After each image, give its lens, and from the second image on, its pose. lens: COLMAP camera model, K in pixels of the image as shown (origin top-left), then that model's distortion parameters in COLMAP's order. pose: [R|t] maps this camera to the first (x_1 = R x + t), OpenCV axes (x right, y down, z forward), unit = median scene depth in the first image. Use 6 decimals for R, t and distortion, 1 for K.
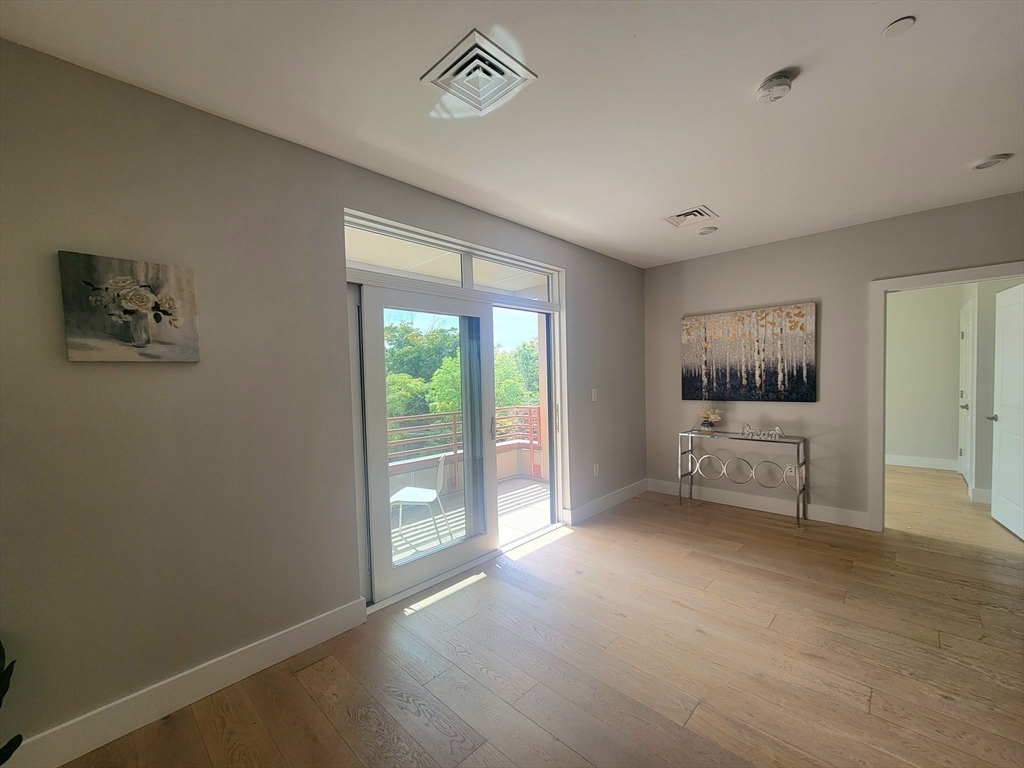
lens RADIAL K [[416.6, 0, 509.5], [0, 416.6, 388.8], [0, 0, 1]] dist [0.000620, 0.002926]
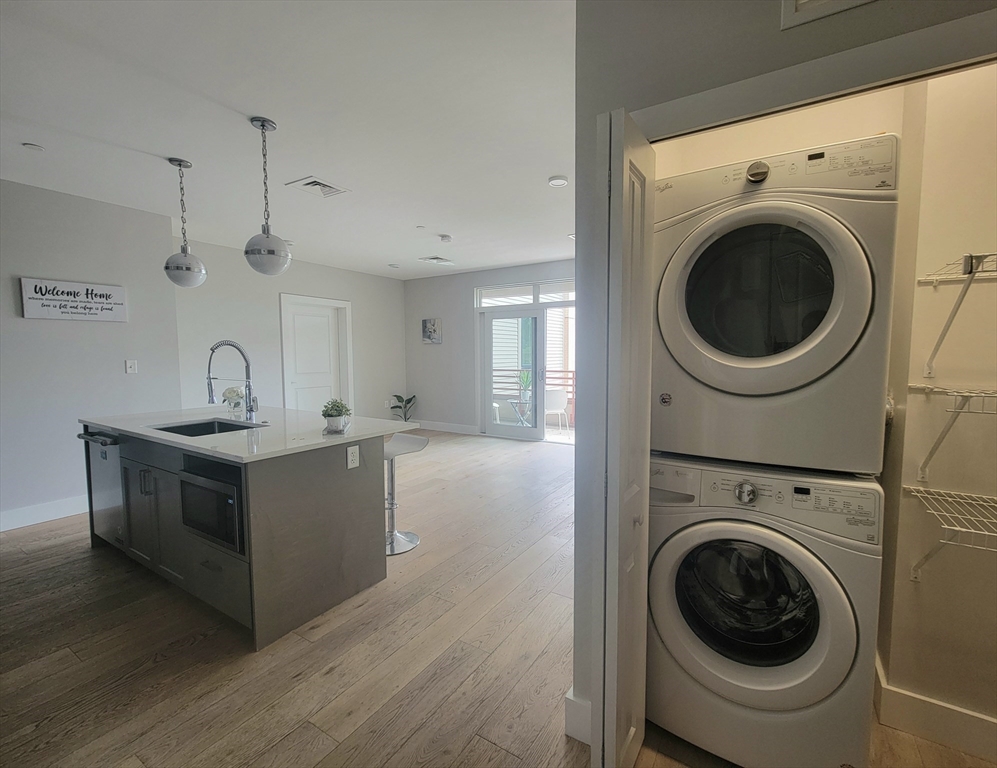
lens RADIAL K [[430.4, 0, 509.3], [0, 430.4, 384.2], [0, 0, 1]] dist [0.004252, 0.000397]
pose [[0.197133, 0.092479, -0.976005, 3.436822], [-0.028573, 0.995660, 0.088570, -0.060207], [0.979960, 0.010428, 0.198920, 0.884150]]
